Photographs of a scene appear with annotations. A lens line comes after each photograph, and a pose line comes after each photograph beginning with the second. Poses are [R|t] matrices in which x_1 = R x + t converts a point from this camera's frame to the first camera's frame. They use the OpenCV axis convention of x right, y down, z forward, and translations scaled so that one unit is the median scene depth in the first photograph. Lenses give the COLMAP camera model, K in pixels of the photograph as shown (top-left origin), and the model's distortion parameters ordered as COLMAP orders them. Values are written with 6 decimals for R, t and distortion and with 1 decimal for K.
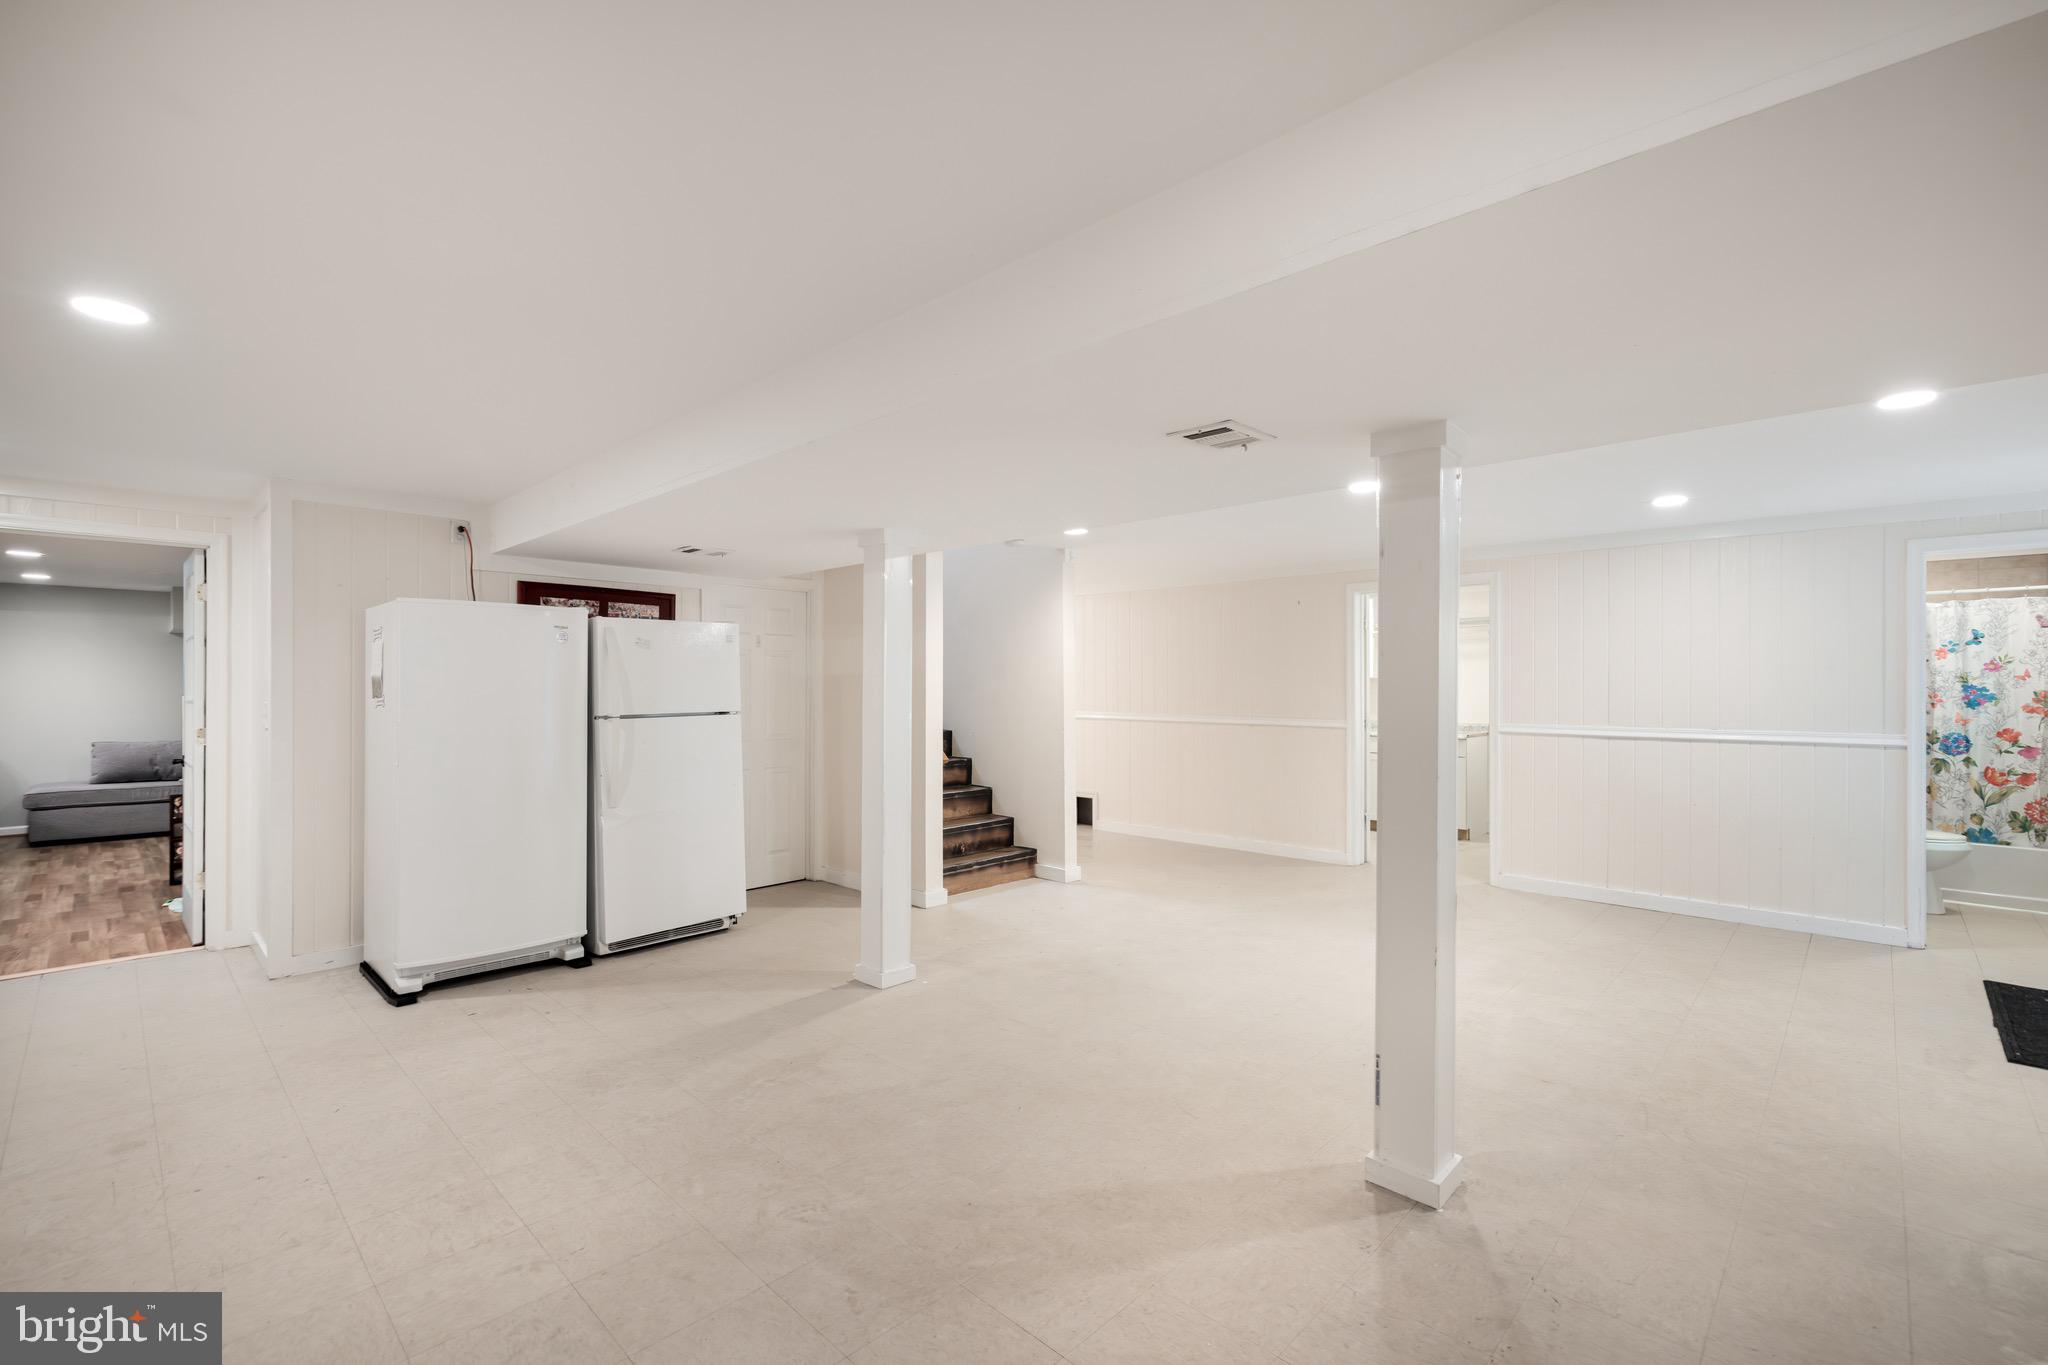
lens RADIAL K [[897.1, 0, 1023.3], [0, 897.1, 673.4], [0, 0, 1]] dist [-0.000285, -0.000001]
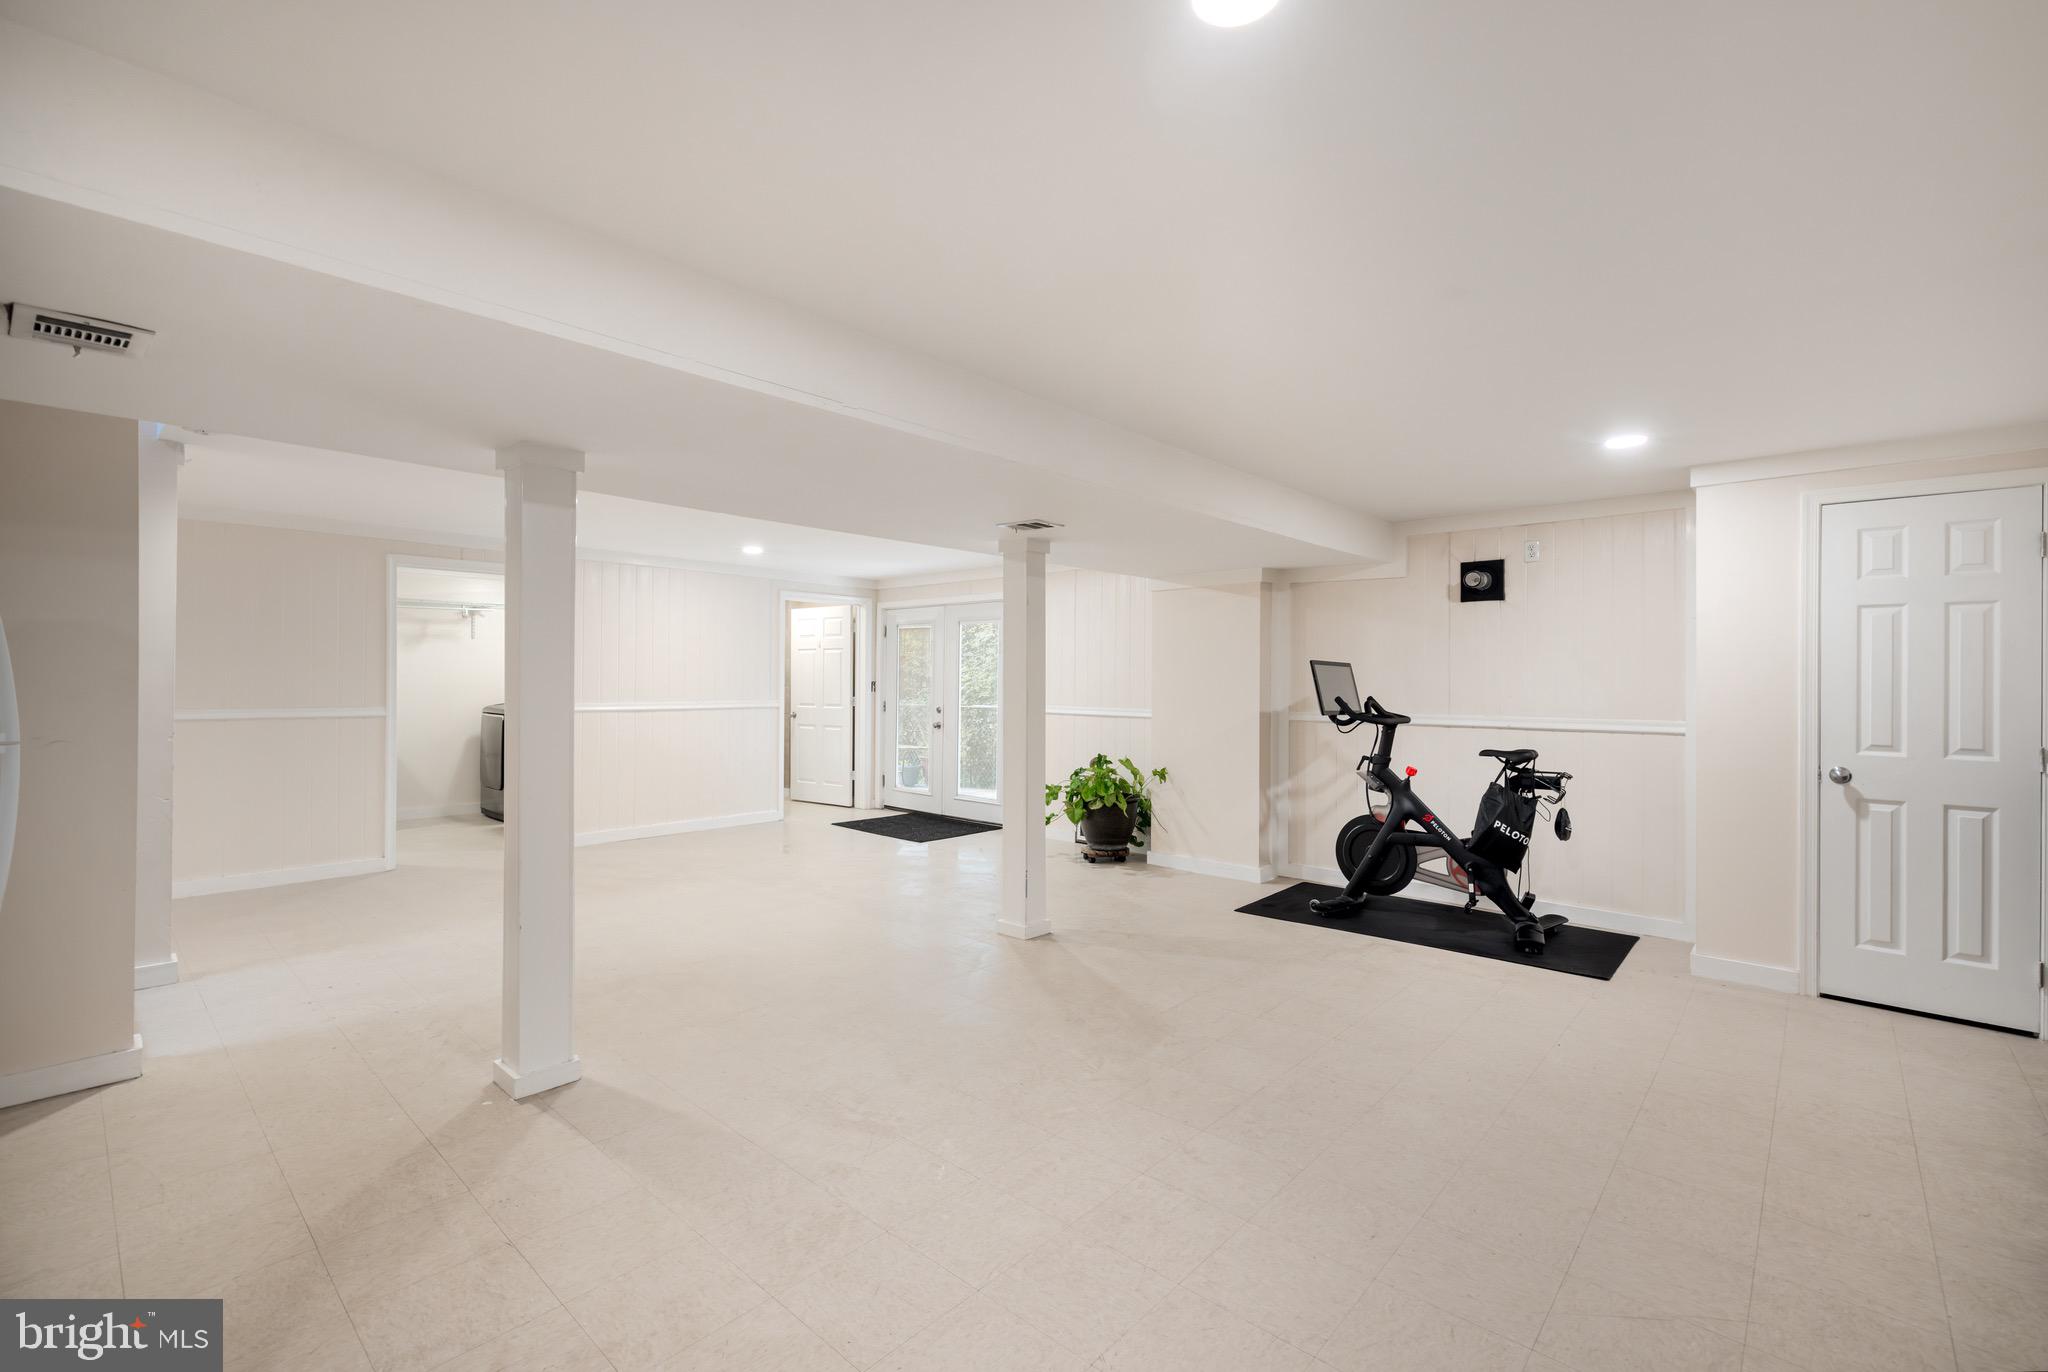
lens RADIAL K [[897.1, 0, 1023.3], [0, 897.1, 676.9], [0, 0, 1]] dist [-0.000285, -0.000001]
pose [[-0.027848, -0.004376, 0.999603, -0.786312], [-0.021129, 0.999770, 0.003788, 0.007333], [-0.999389, -0.021016, -0.027934, 0.571430]]
